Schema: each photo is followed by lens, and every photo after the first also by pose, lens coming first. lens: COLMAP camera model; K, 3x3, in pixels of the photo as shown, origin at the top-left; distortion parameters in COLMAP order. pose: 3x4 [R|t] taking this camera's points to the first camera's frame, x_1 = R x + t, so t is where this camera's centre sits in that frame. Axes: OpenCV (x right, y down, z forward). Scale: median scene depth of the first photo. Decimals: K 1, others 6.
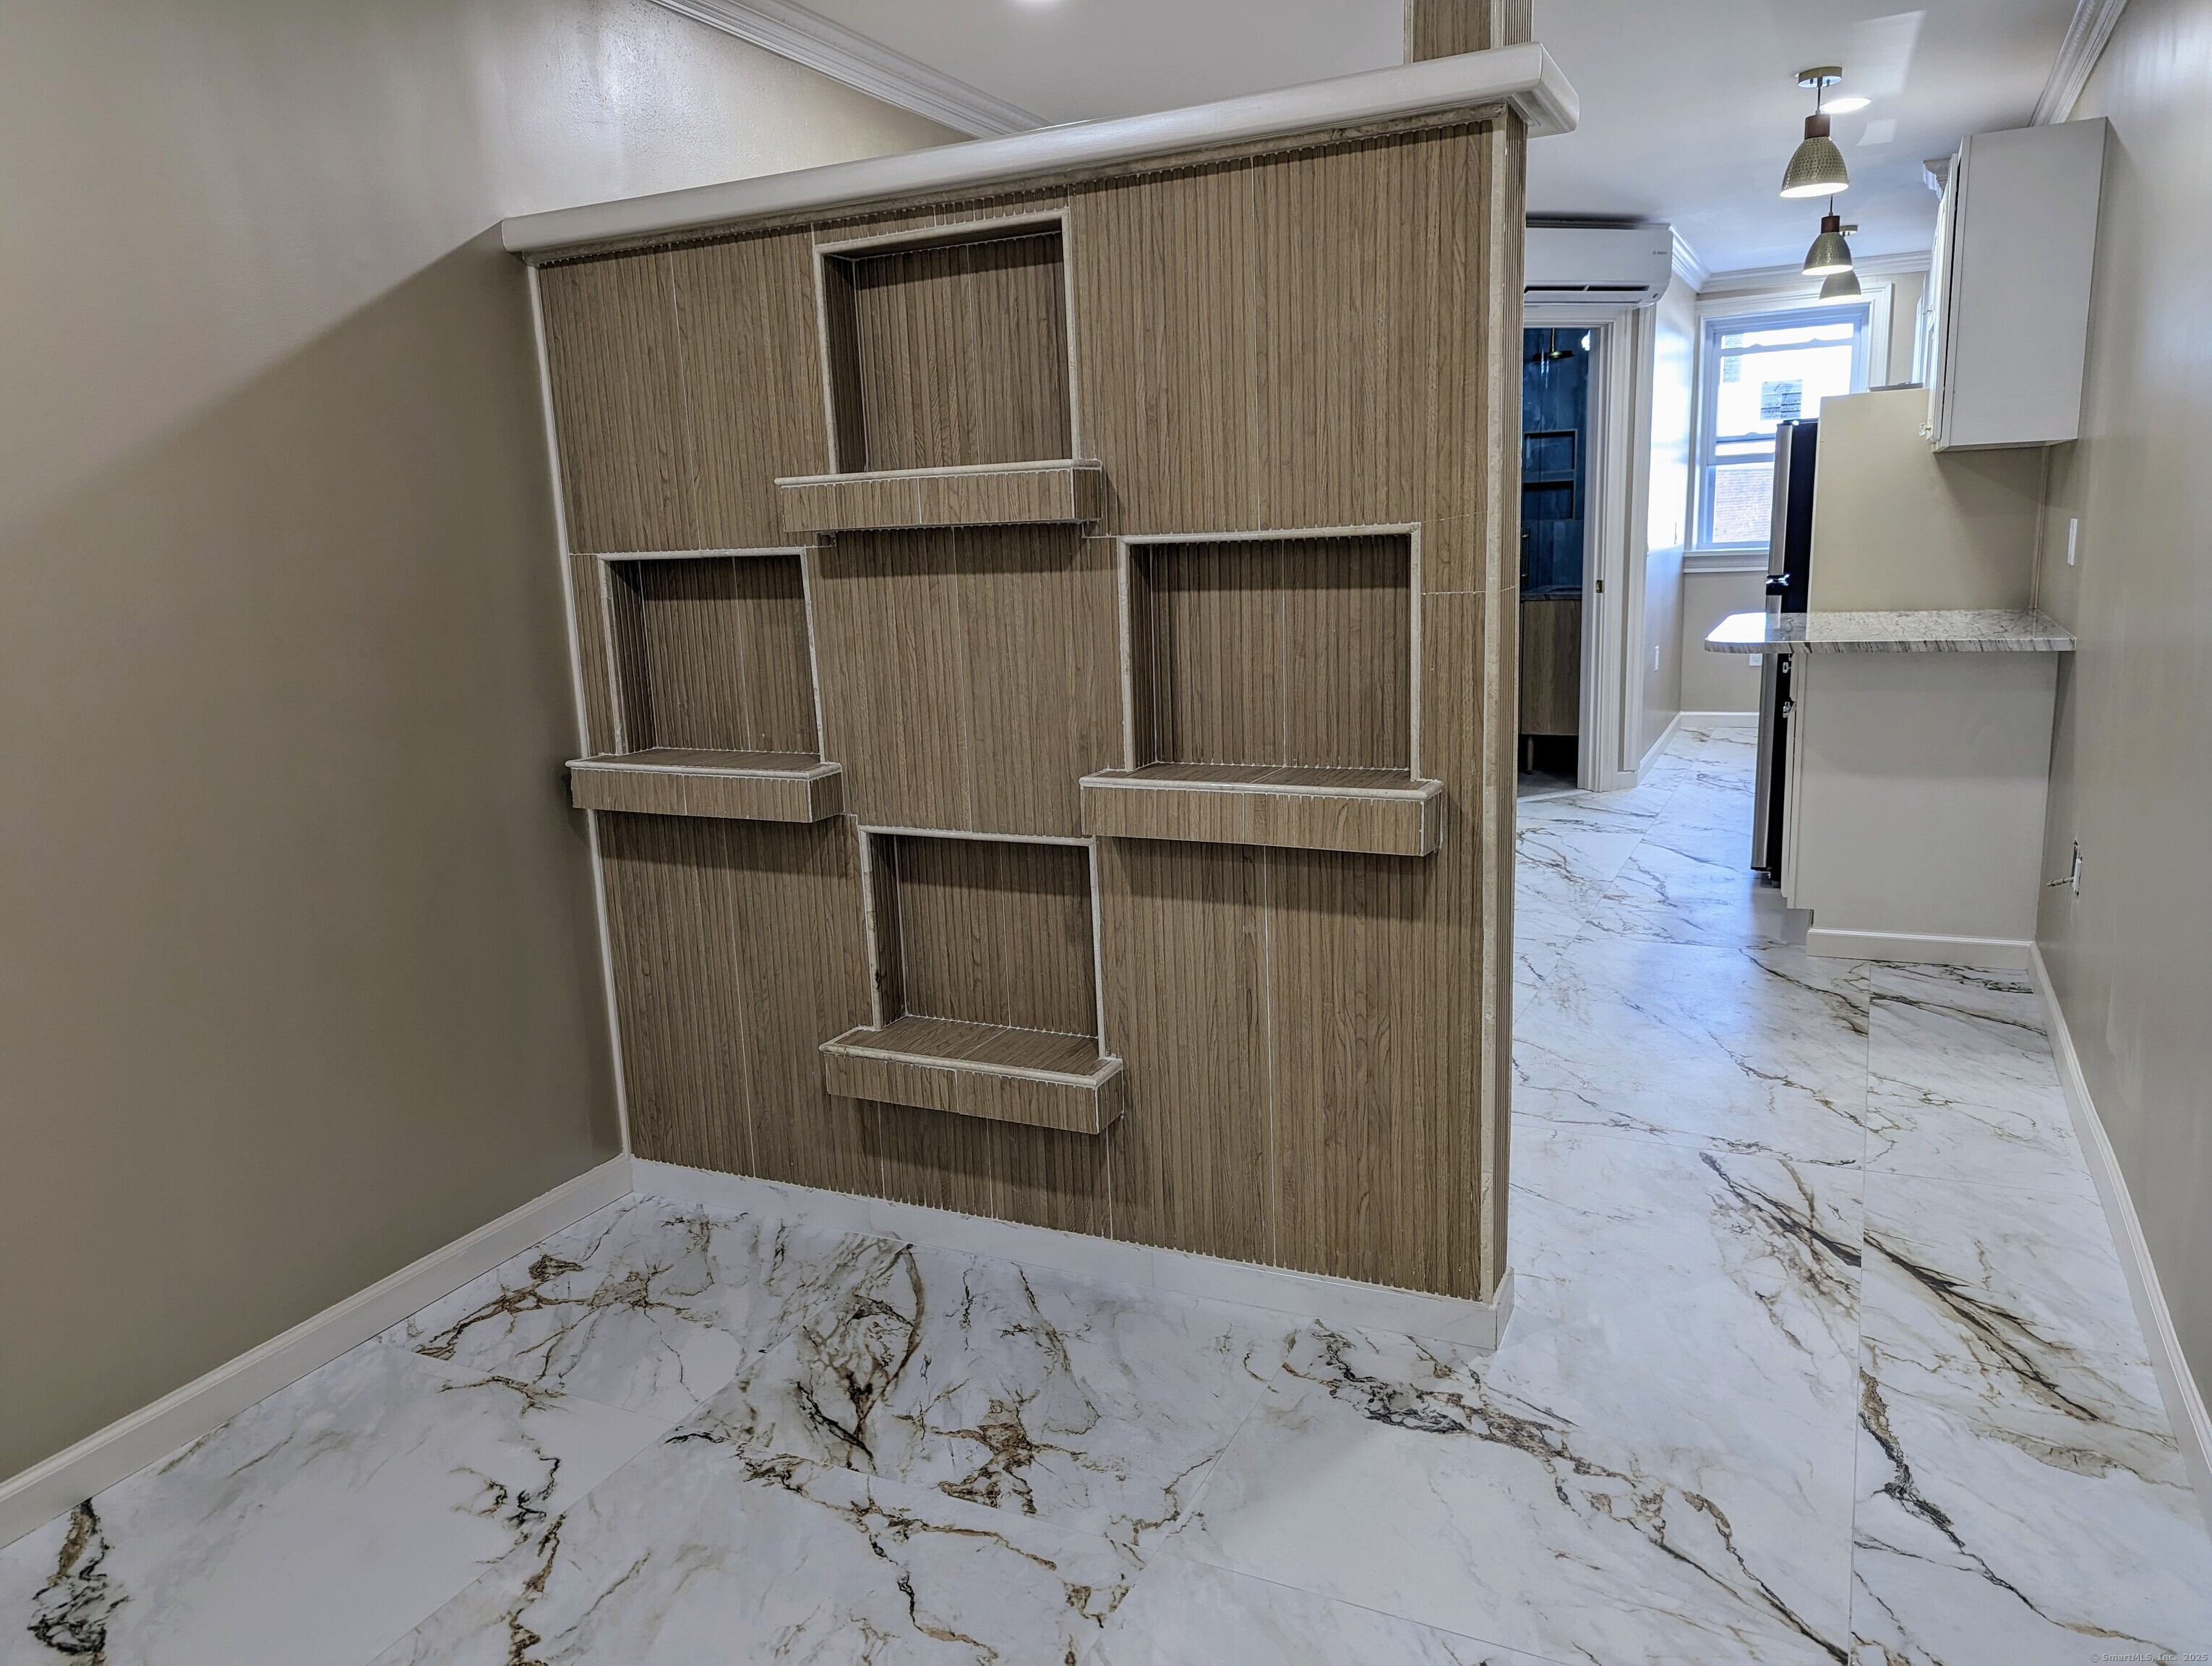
lens RADIAL K [[1562.6, 0, 1099.6], [0, 1562.6, 847.3], [0, 0, 1]] dist [0.069181, -0.067641]
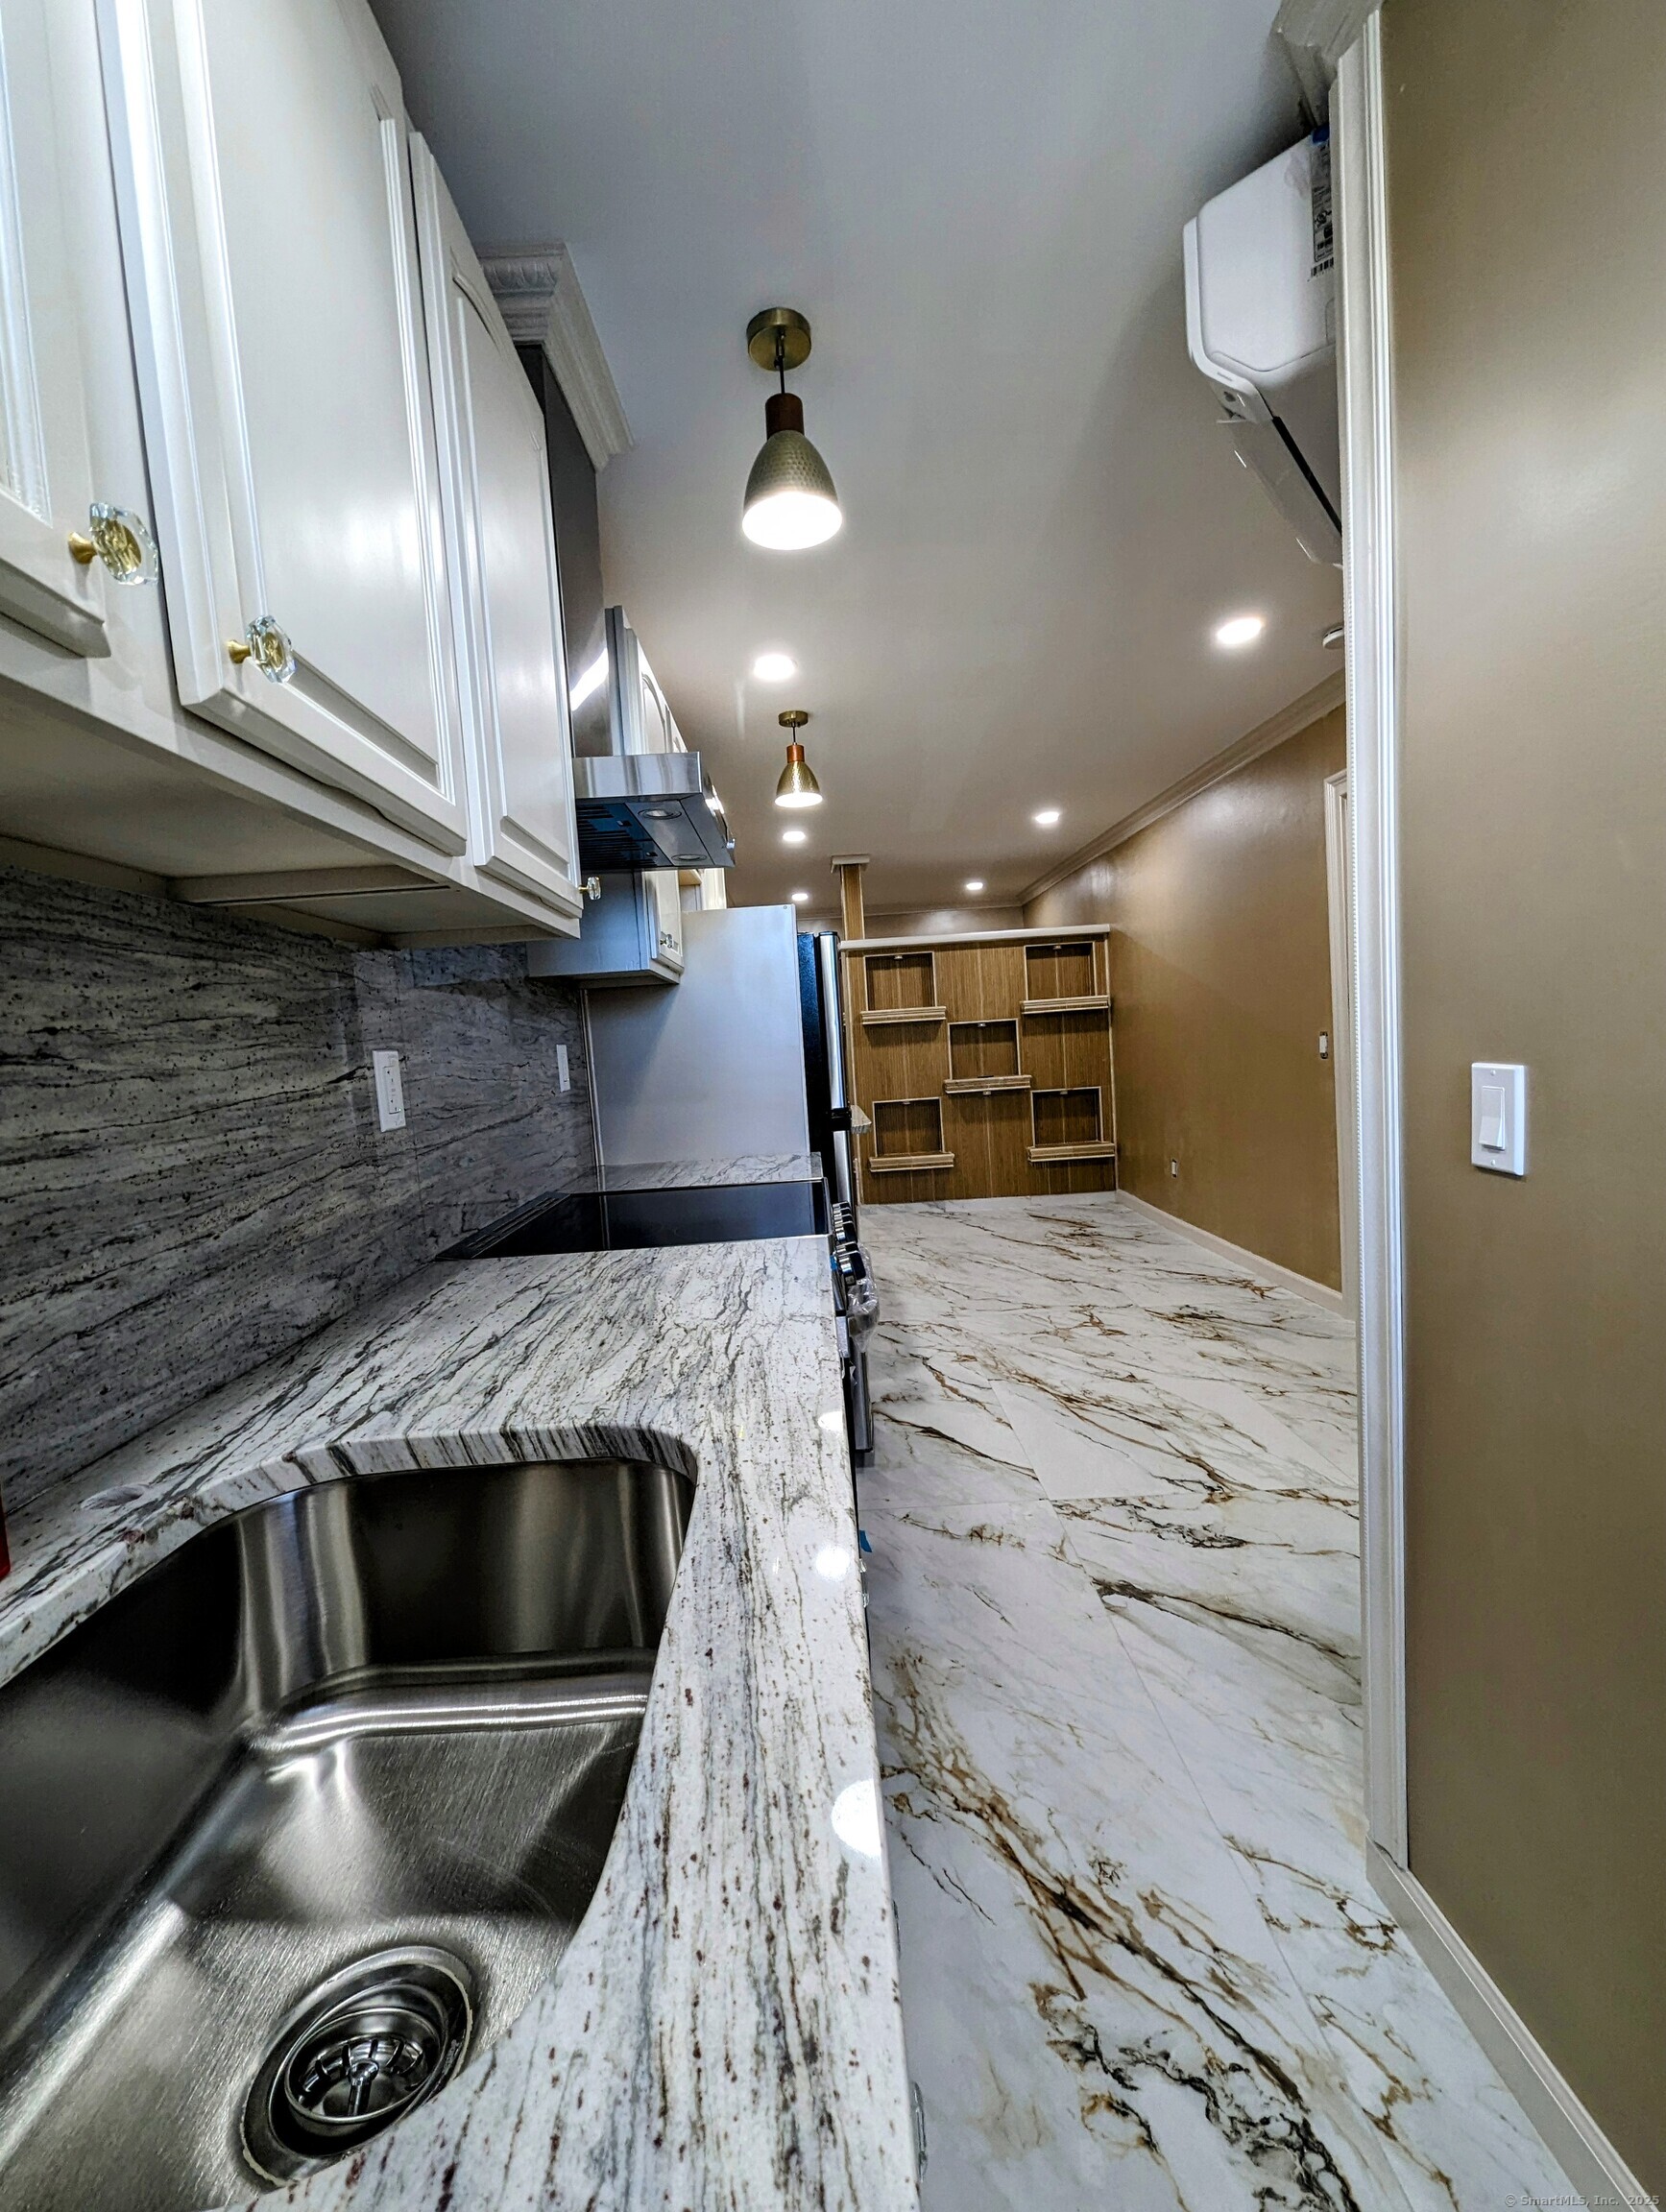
lens RADIAL K [[912.4, 0, 824.2], [0, 912.4, 1105.2], [0, 0, 1]] dist [0.012157, -0.005594]
pose [[-0.890941, 0.129144, -0.435368, 1.379112], [0.008315, 0.963189, 0.268698, -0.647761], [0.454042, 0.235774, -0.859218, 2.994133]]
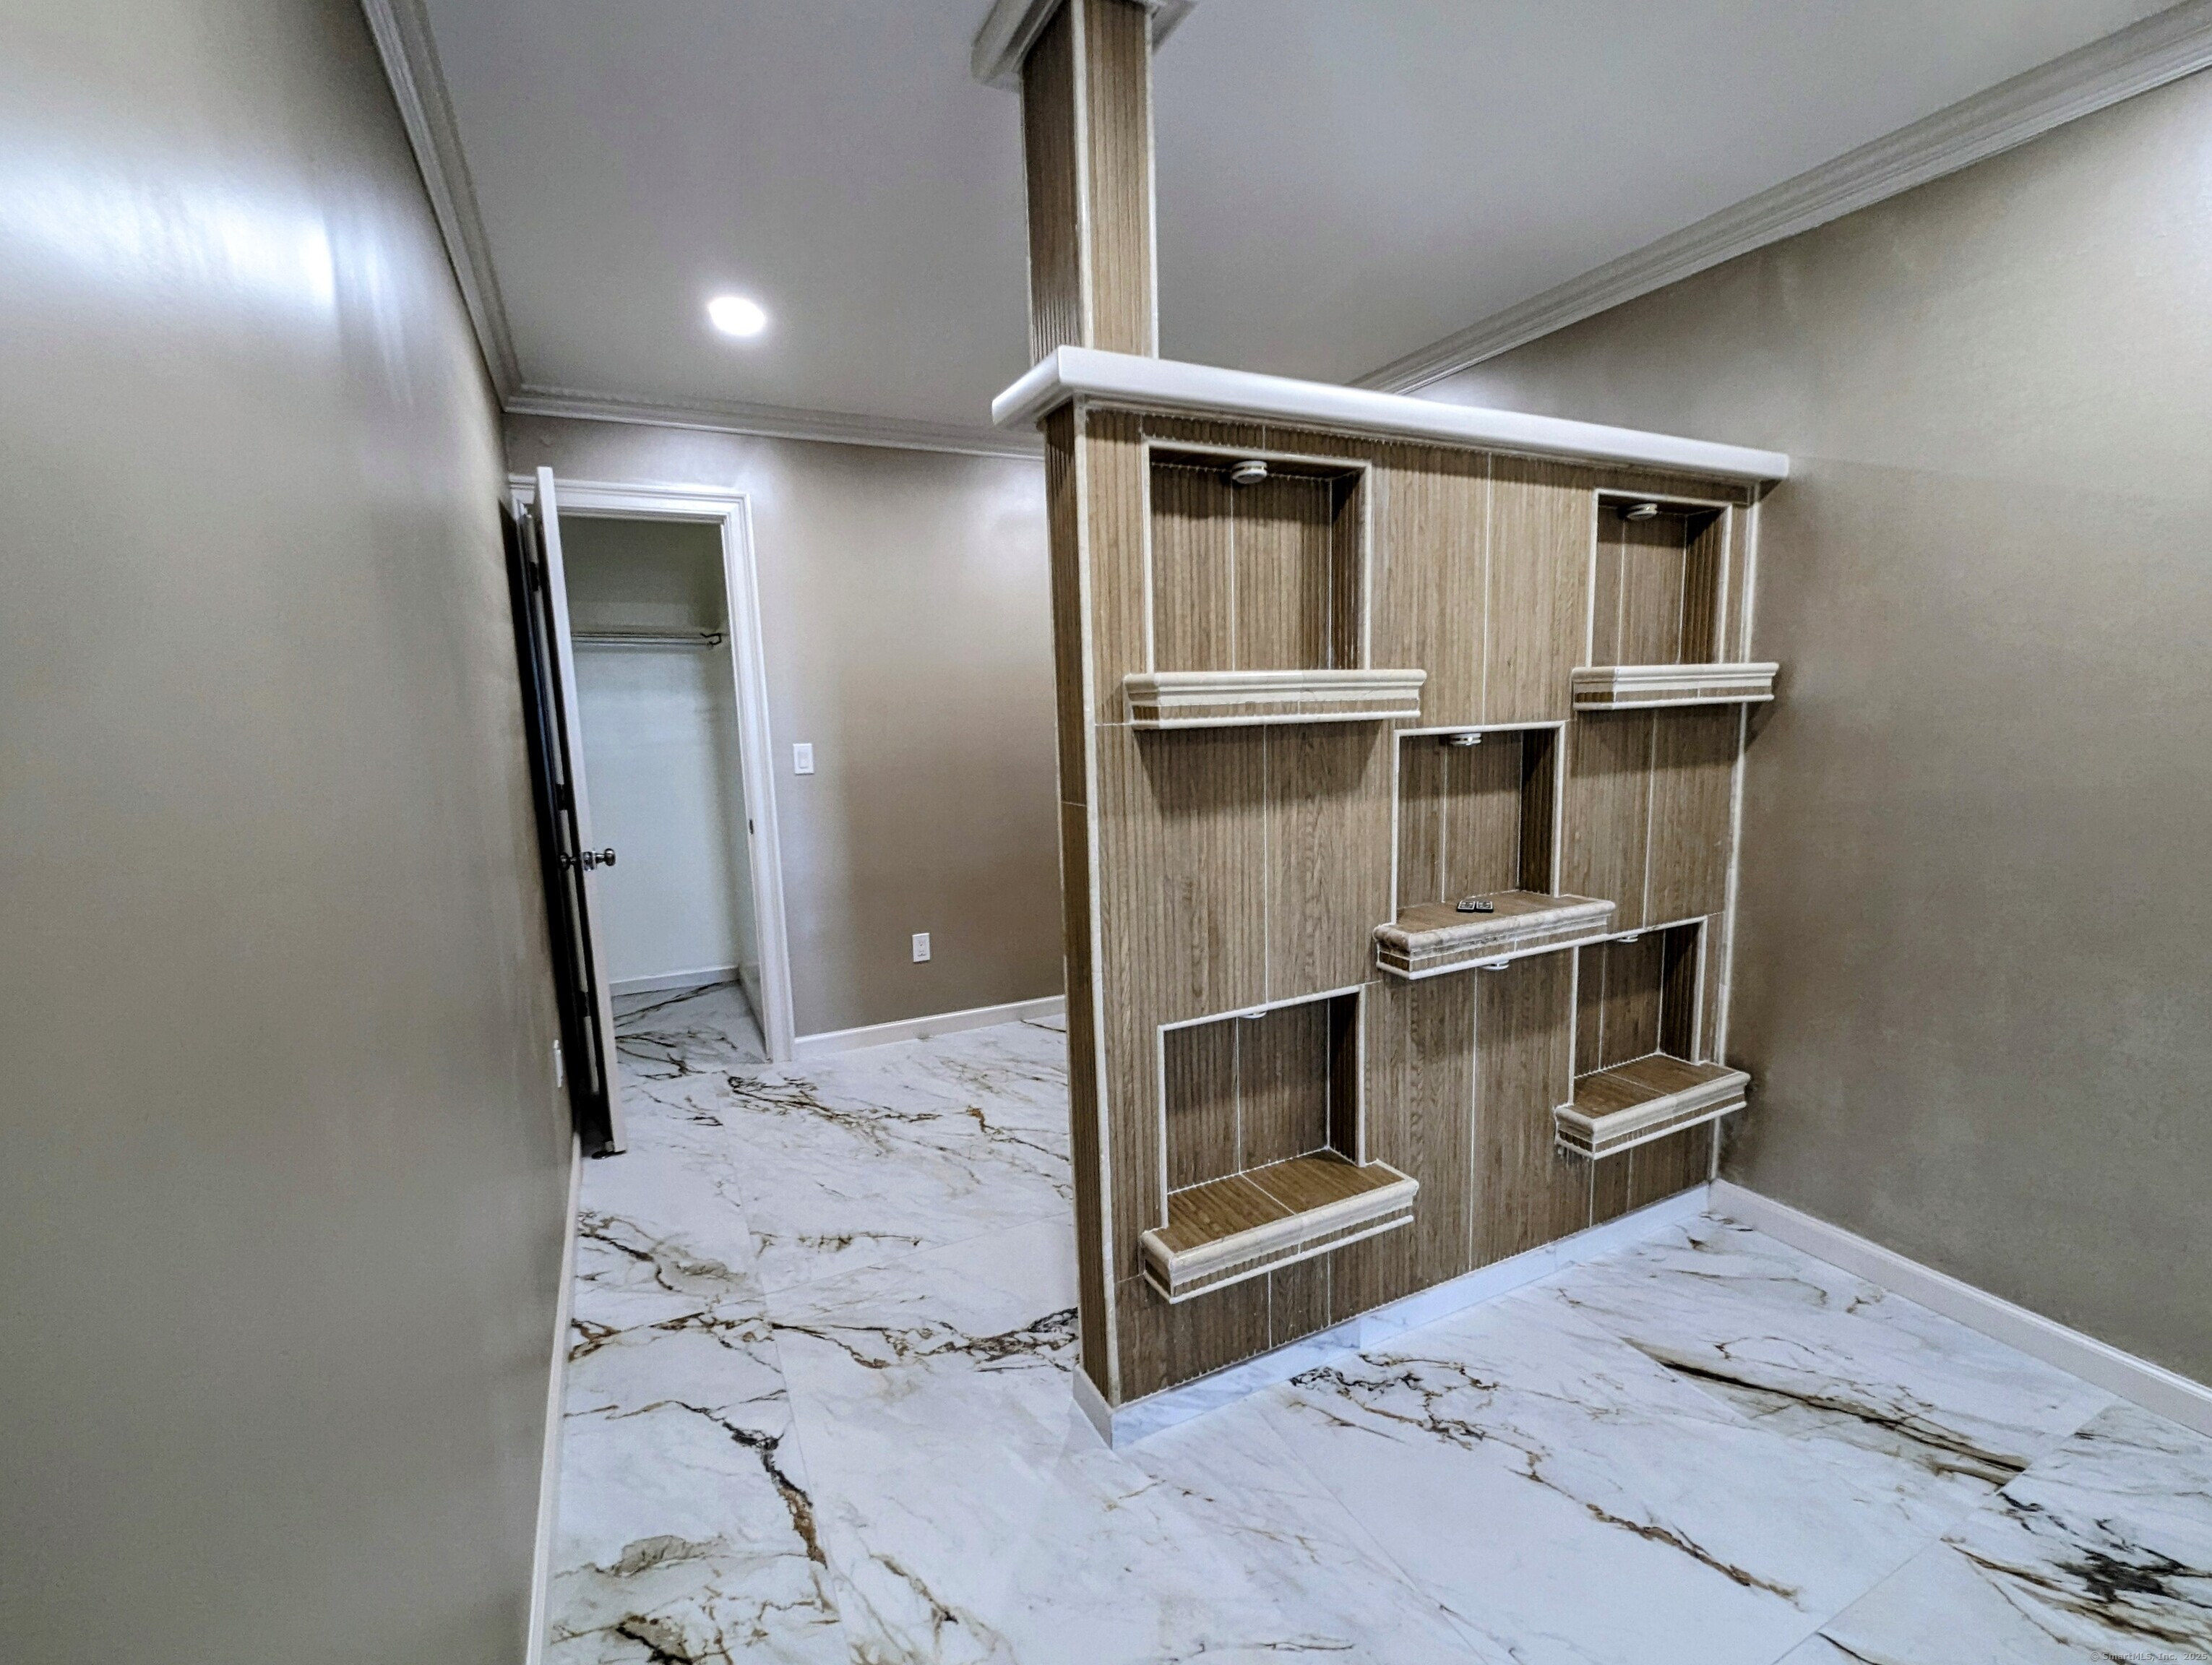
lens RADIAL K [[959.7, 0, 1107.8], [0, 959.7, 849.6], [0, 0, 1]] dist [0.001971, 0.000198]
pose [[-0.607682, 0.177609, -0.774065, 0.719130], [-0.108029, 0.947127, 0.302127, -0.316007], [0.786799, 0.267219, -0.556365, 1.273689]]
